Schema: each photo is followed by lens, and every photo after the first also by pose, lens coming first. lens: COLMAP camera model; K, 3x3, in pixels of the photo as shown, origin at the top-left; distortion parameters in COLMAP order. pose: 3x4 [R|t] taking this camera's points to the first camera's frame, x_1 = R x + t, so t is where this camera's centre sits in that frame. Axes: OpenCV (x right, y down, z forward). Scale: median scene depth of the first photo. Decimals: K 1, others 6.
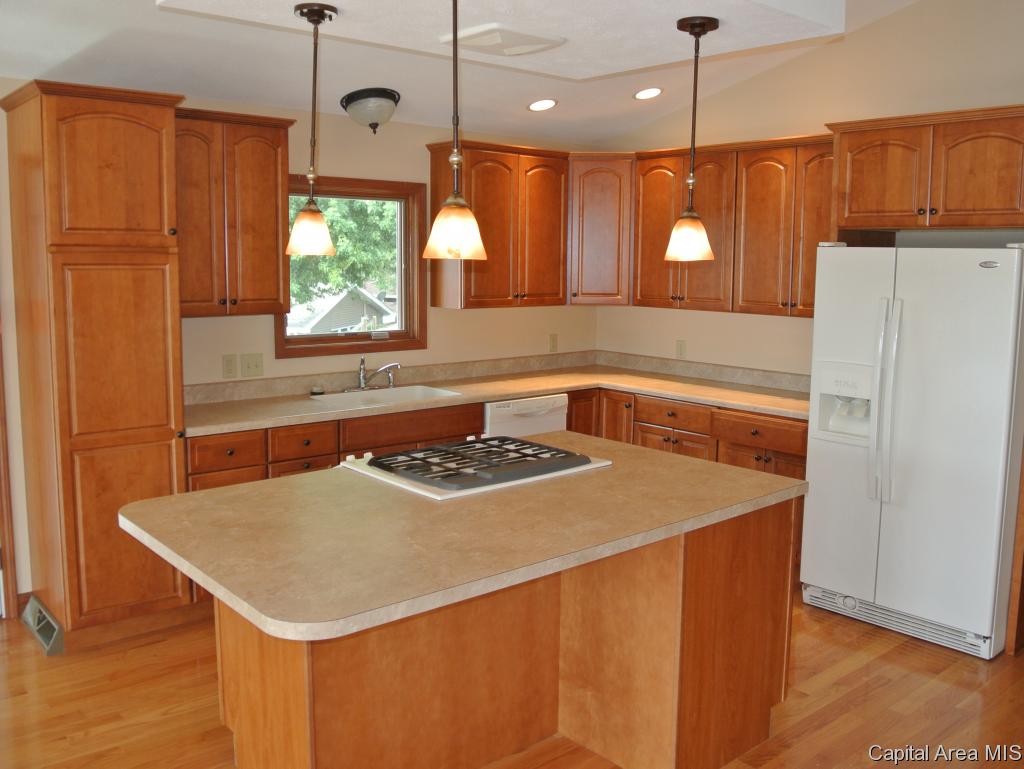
lens RADIAL K [[922.8, 0, 512.9], [0, 922.8, 381.6], [0, 0, 1]] dist [-0.053105, -0.014579]
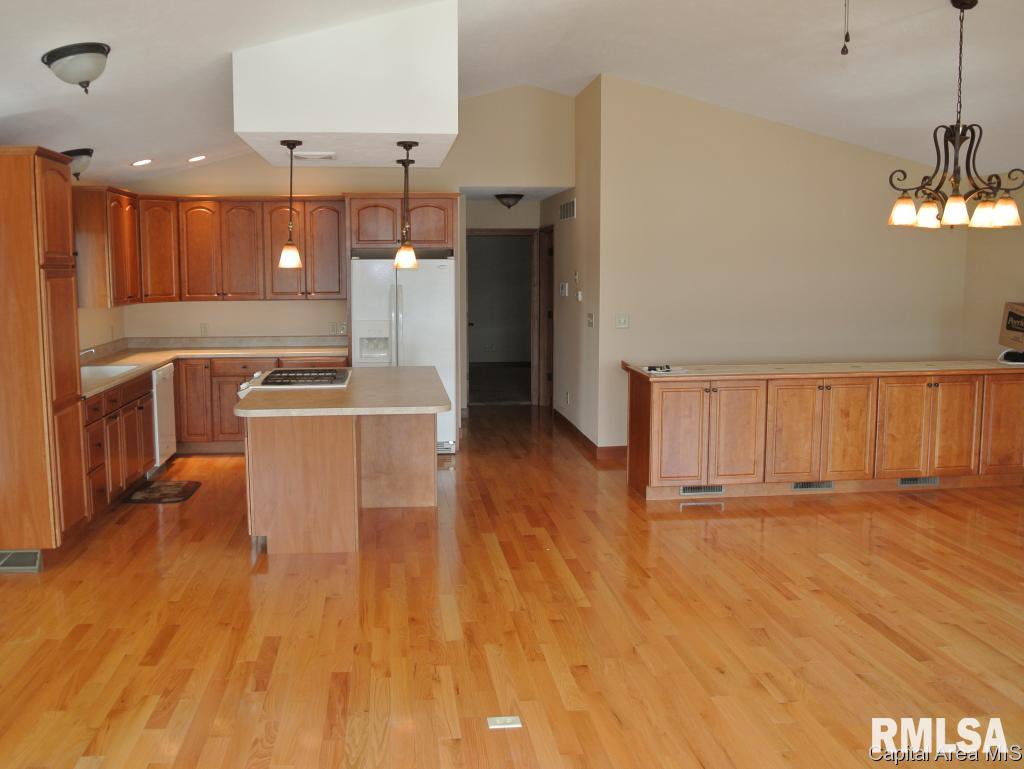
lens RADIAL K [[922.8, 0, 509.9], [0, 922.8, 382.5], [0, 0, 1]] dist [-0.053105, -0.014579]
pose [[0.547465, -0.116526, 0.828676, -1.045777], [0.120833, 0.990888, 0.059507, 0.027836], [-0.828059, 0.067554, 0.556556, -0.288043]]
